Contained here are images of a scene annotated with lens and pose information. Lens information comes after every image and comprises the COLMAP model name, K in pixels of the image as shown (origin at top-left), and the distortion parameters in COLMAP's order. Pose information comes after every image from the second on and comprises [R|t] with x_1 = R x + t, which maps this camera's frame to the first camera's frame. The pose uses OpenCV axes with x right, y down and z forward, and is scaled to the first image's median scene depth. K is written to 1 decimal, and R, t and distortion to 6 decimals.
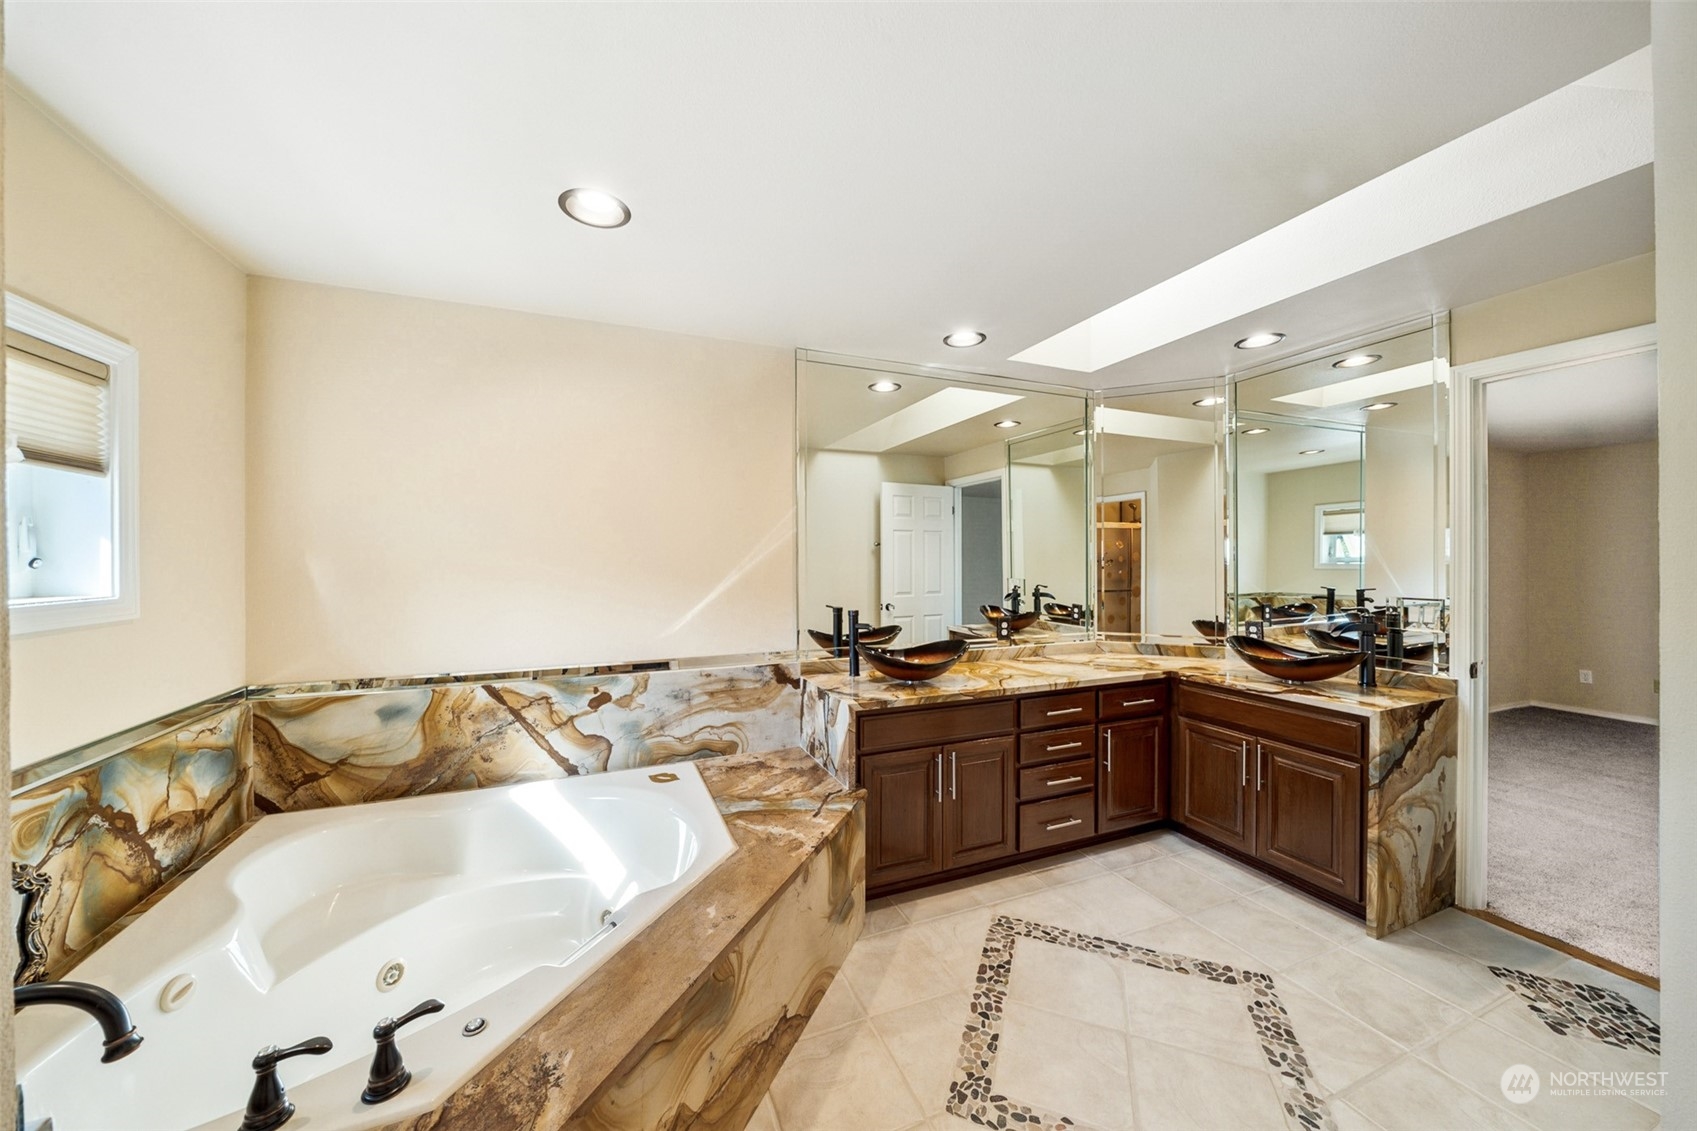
lens RADIAL K [[592.4, 0, 838.6], [0, 592.4, 559.7], [0, 0, 1]] dist [-0.000617, 0.000325]
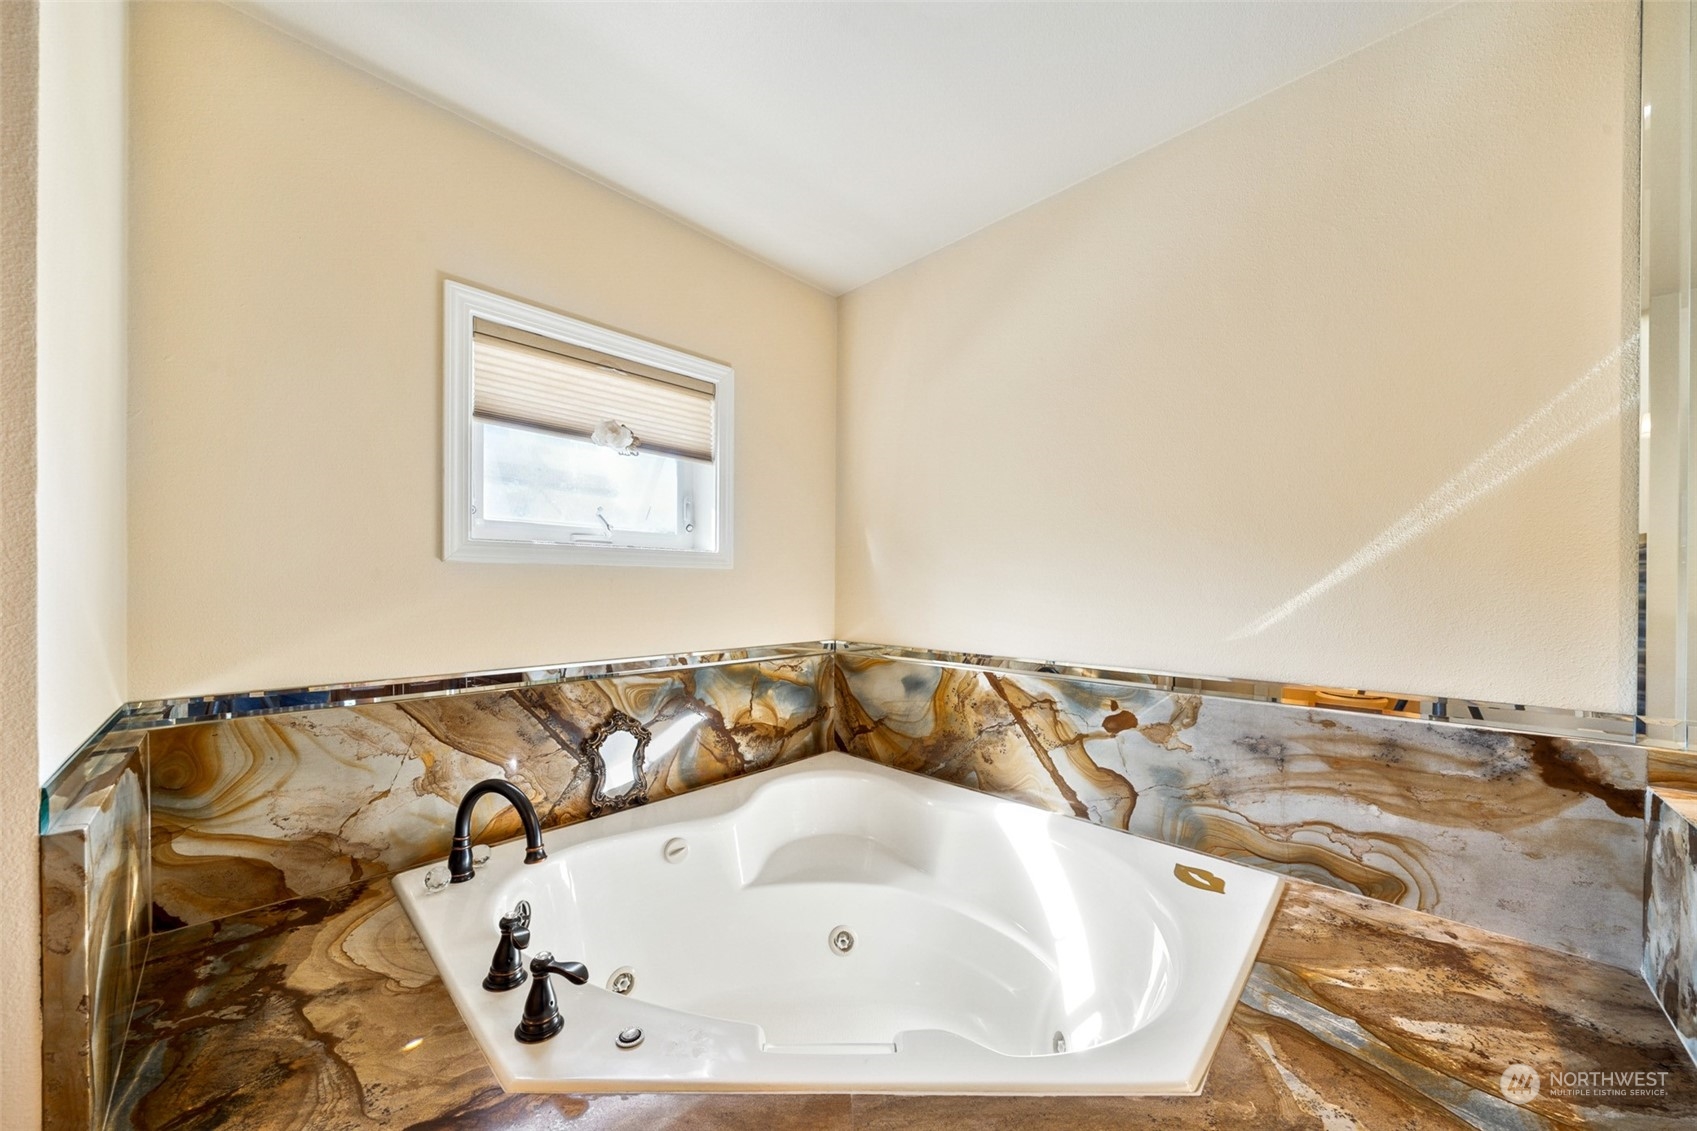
lens RADIAL K [[592.4, 0, 847.5], [0, 592.4, 598.7], [0, 0, 1]] dist [-0.000617, 0.000325]
pose [[0.378645, 0.014353, -0.925431, 0.109101], [-0.009262, 0.999888, 0.011718, 0.099649], [0.925496, 0.004135, 0.378736, 0.493941]]
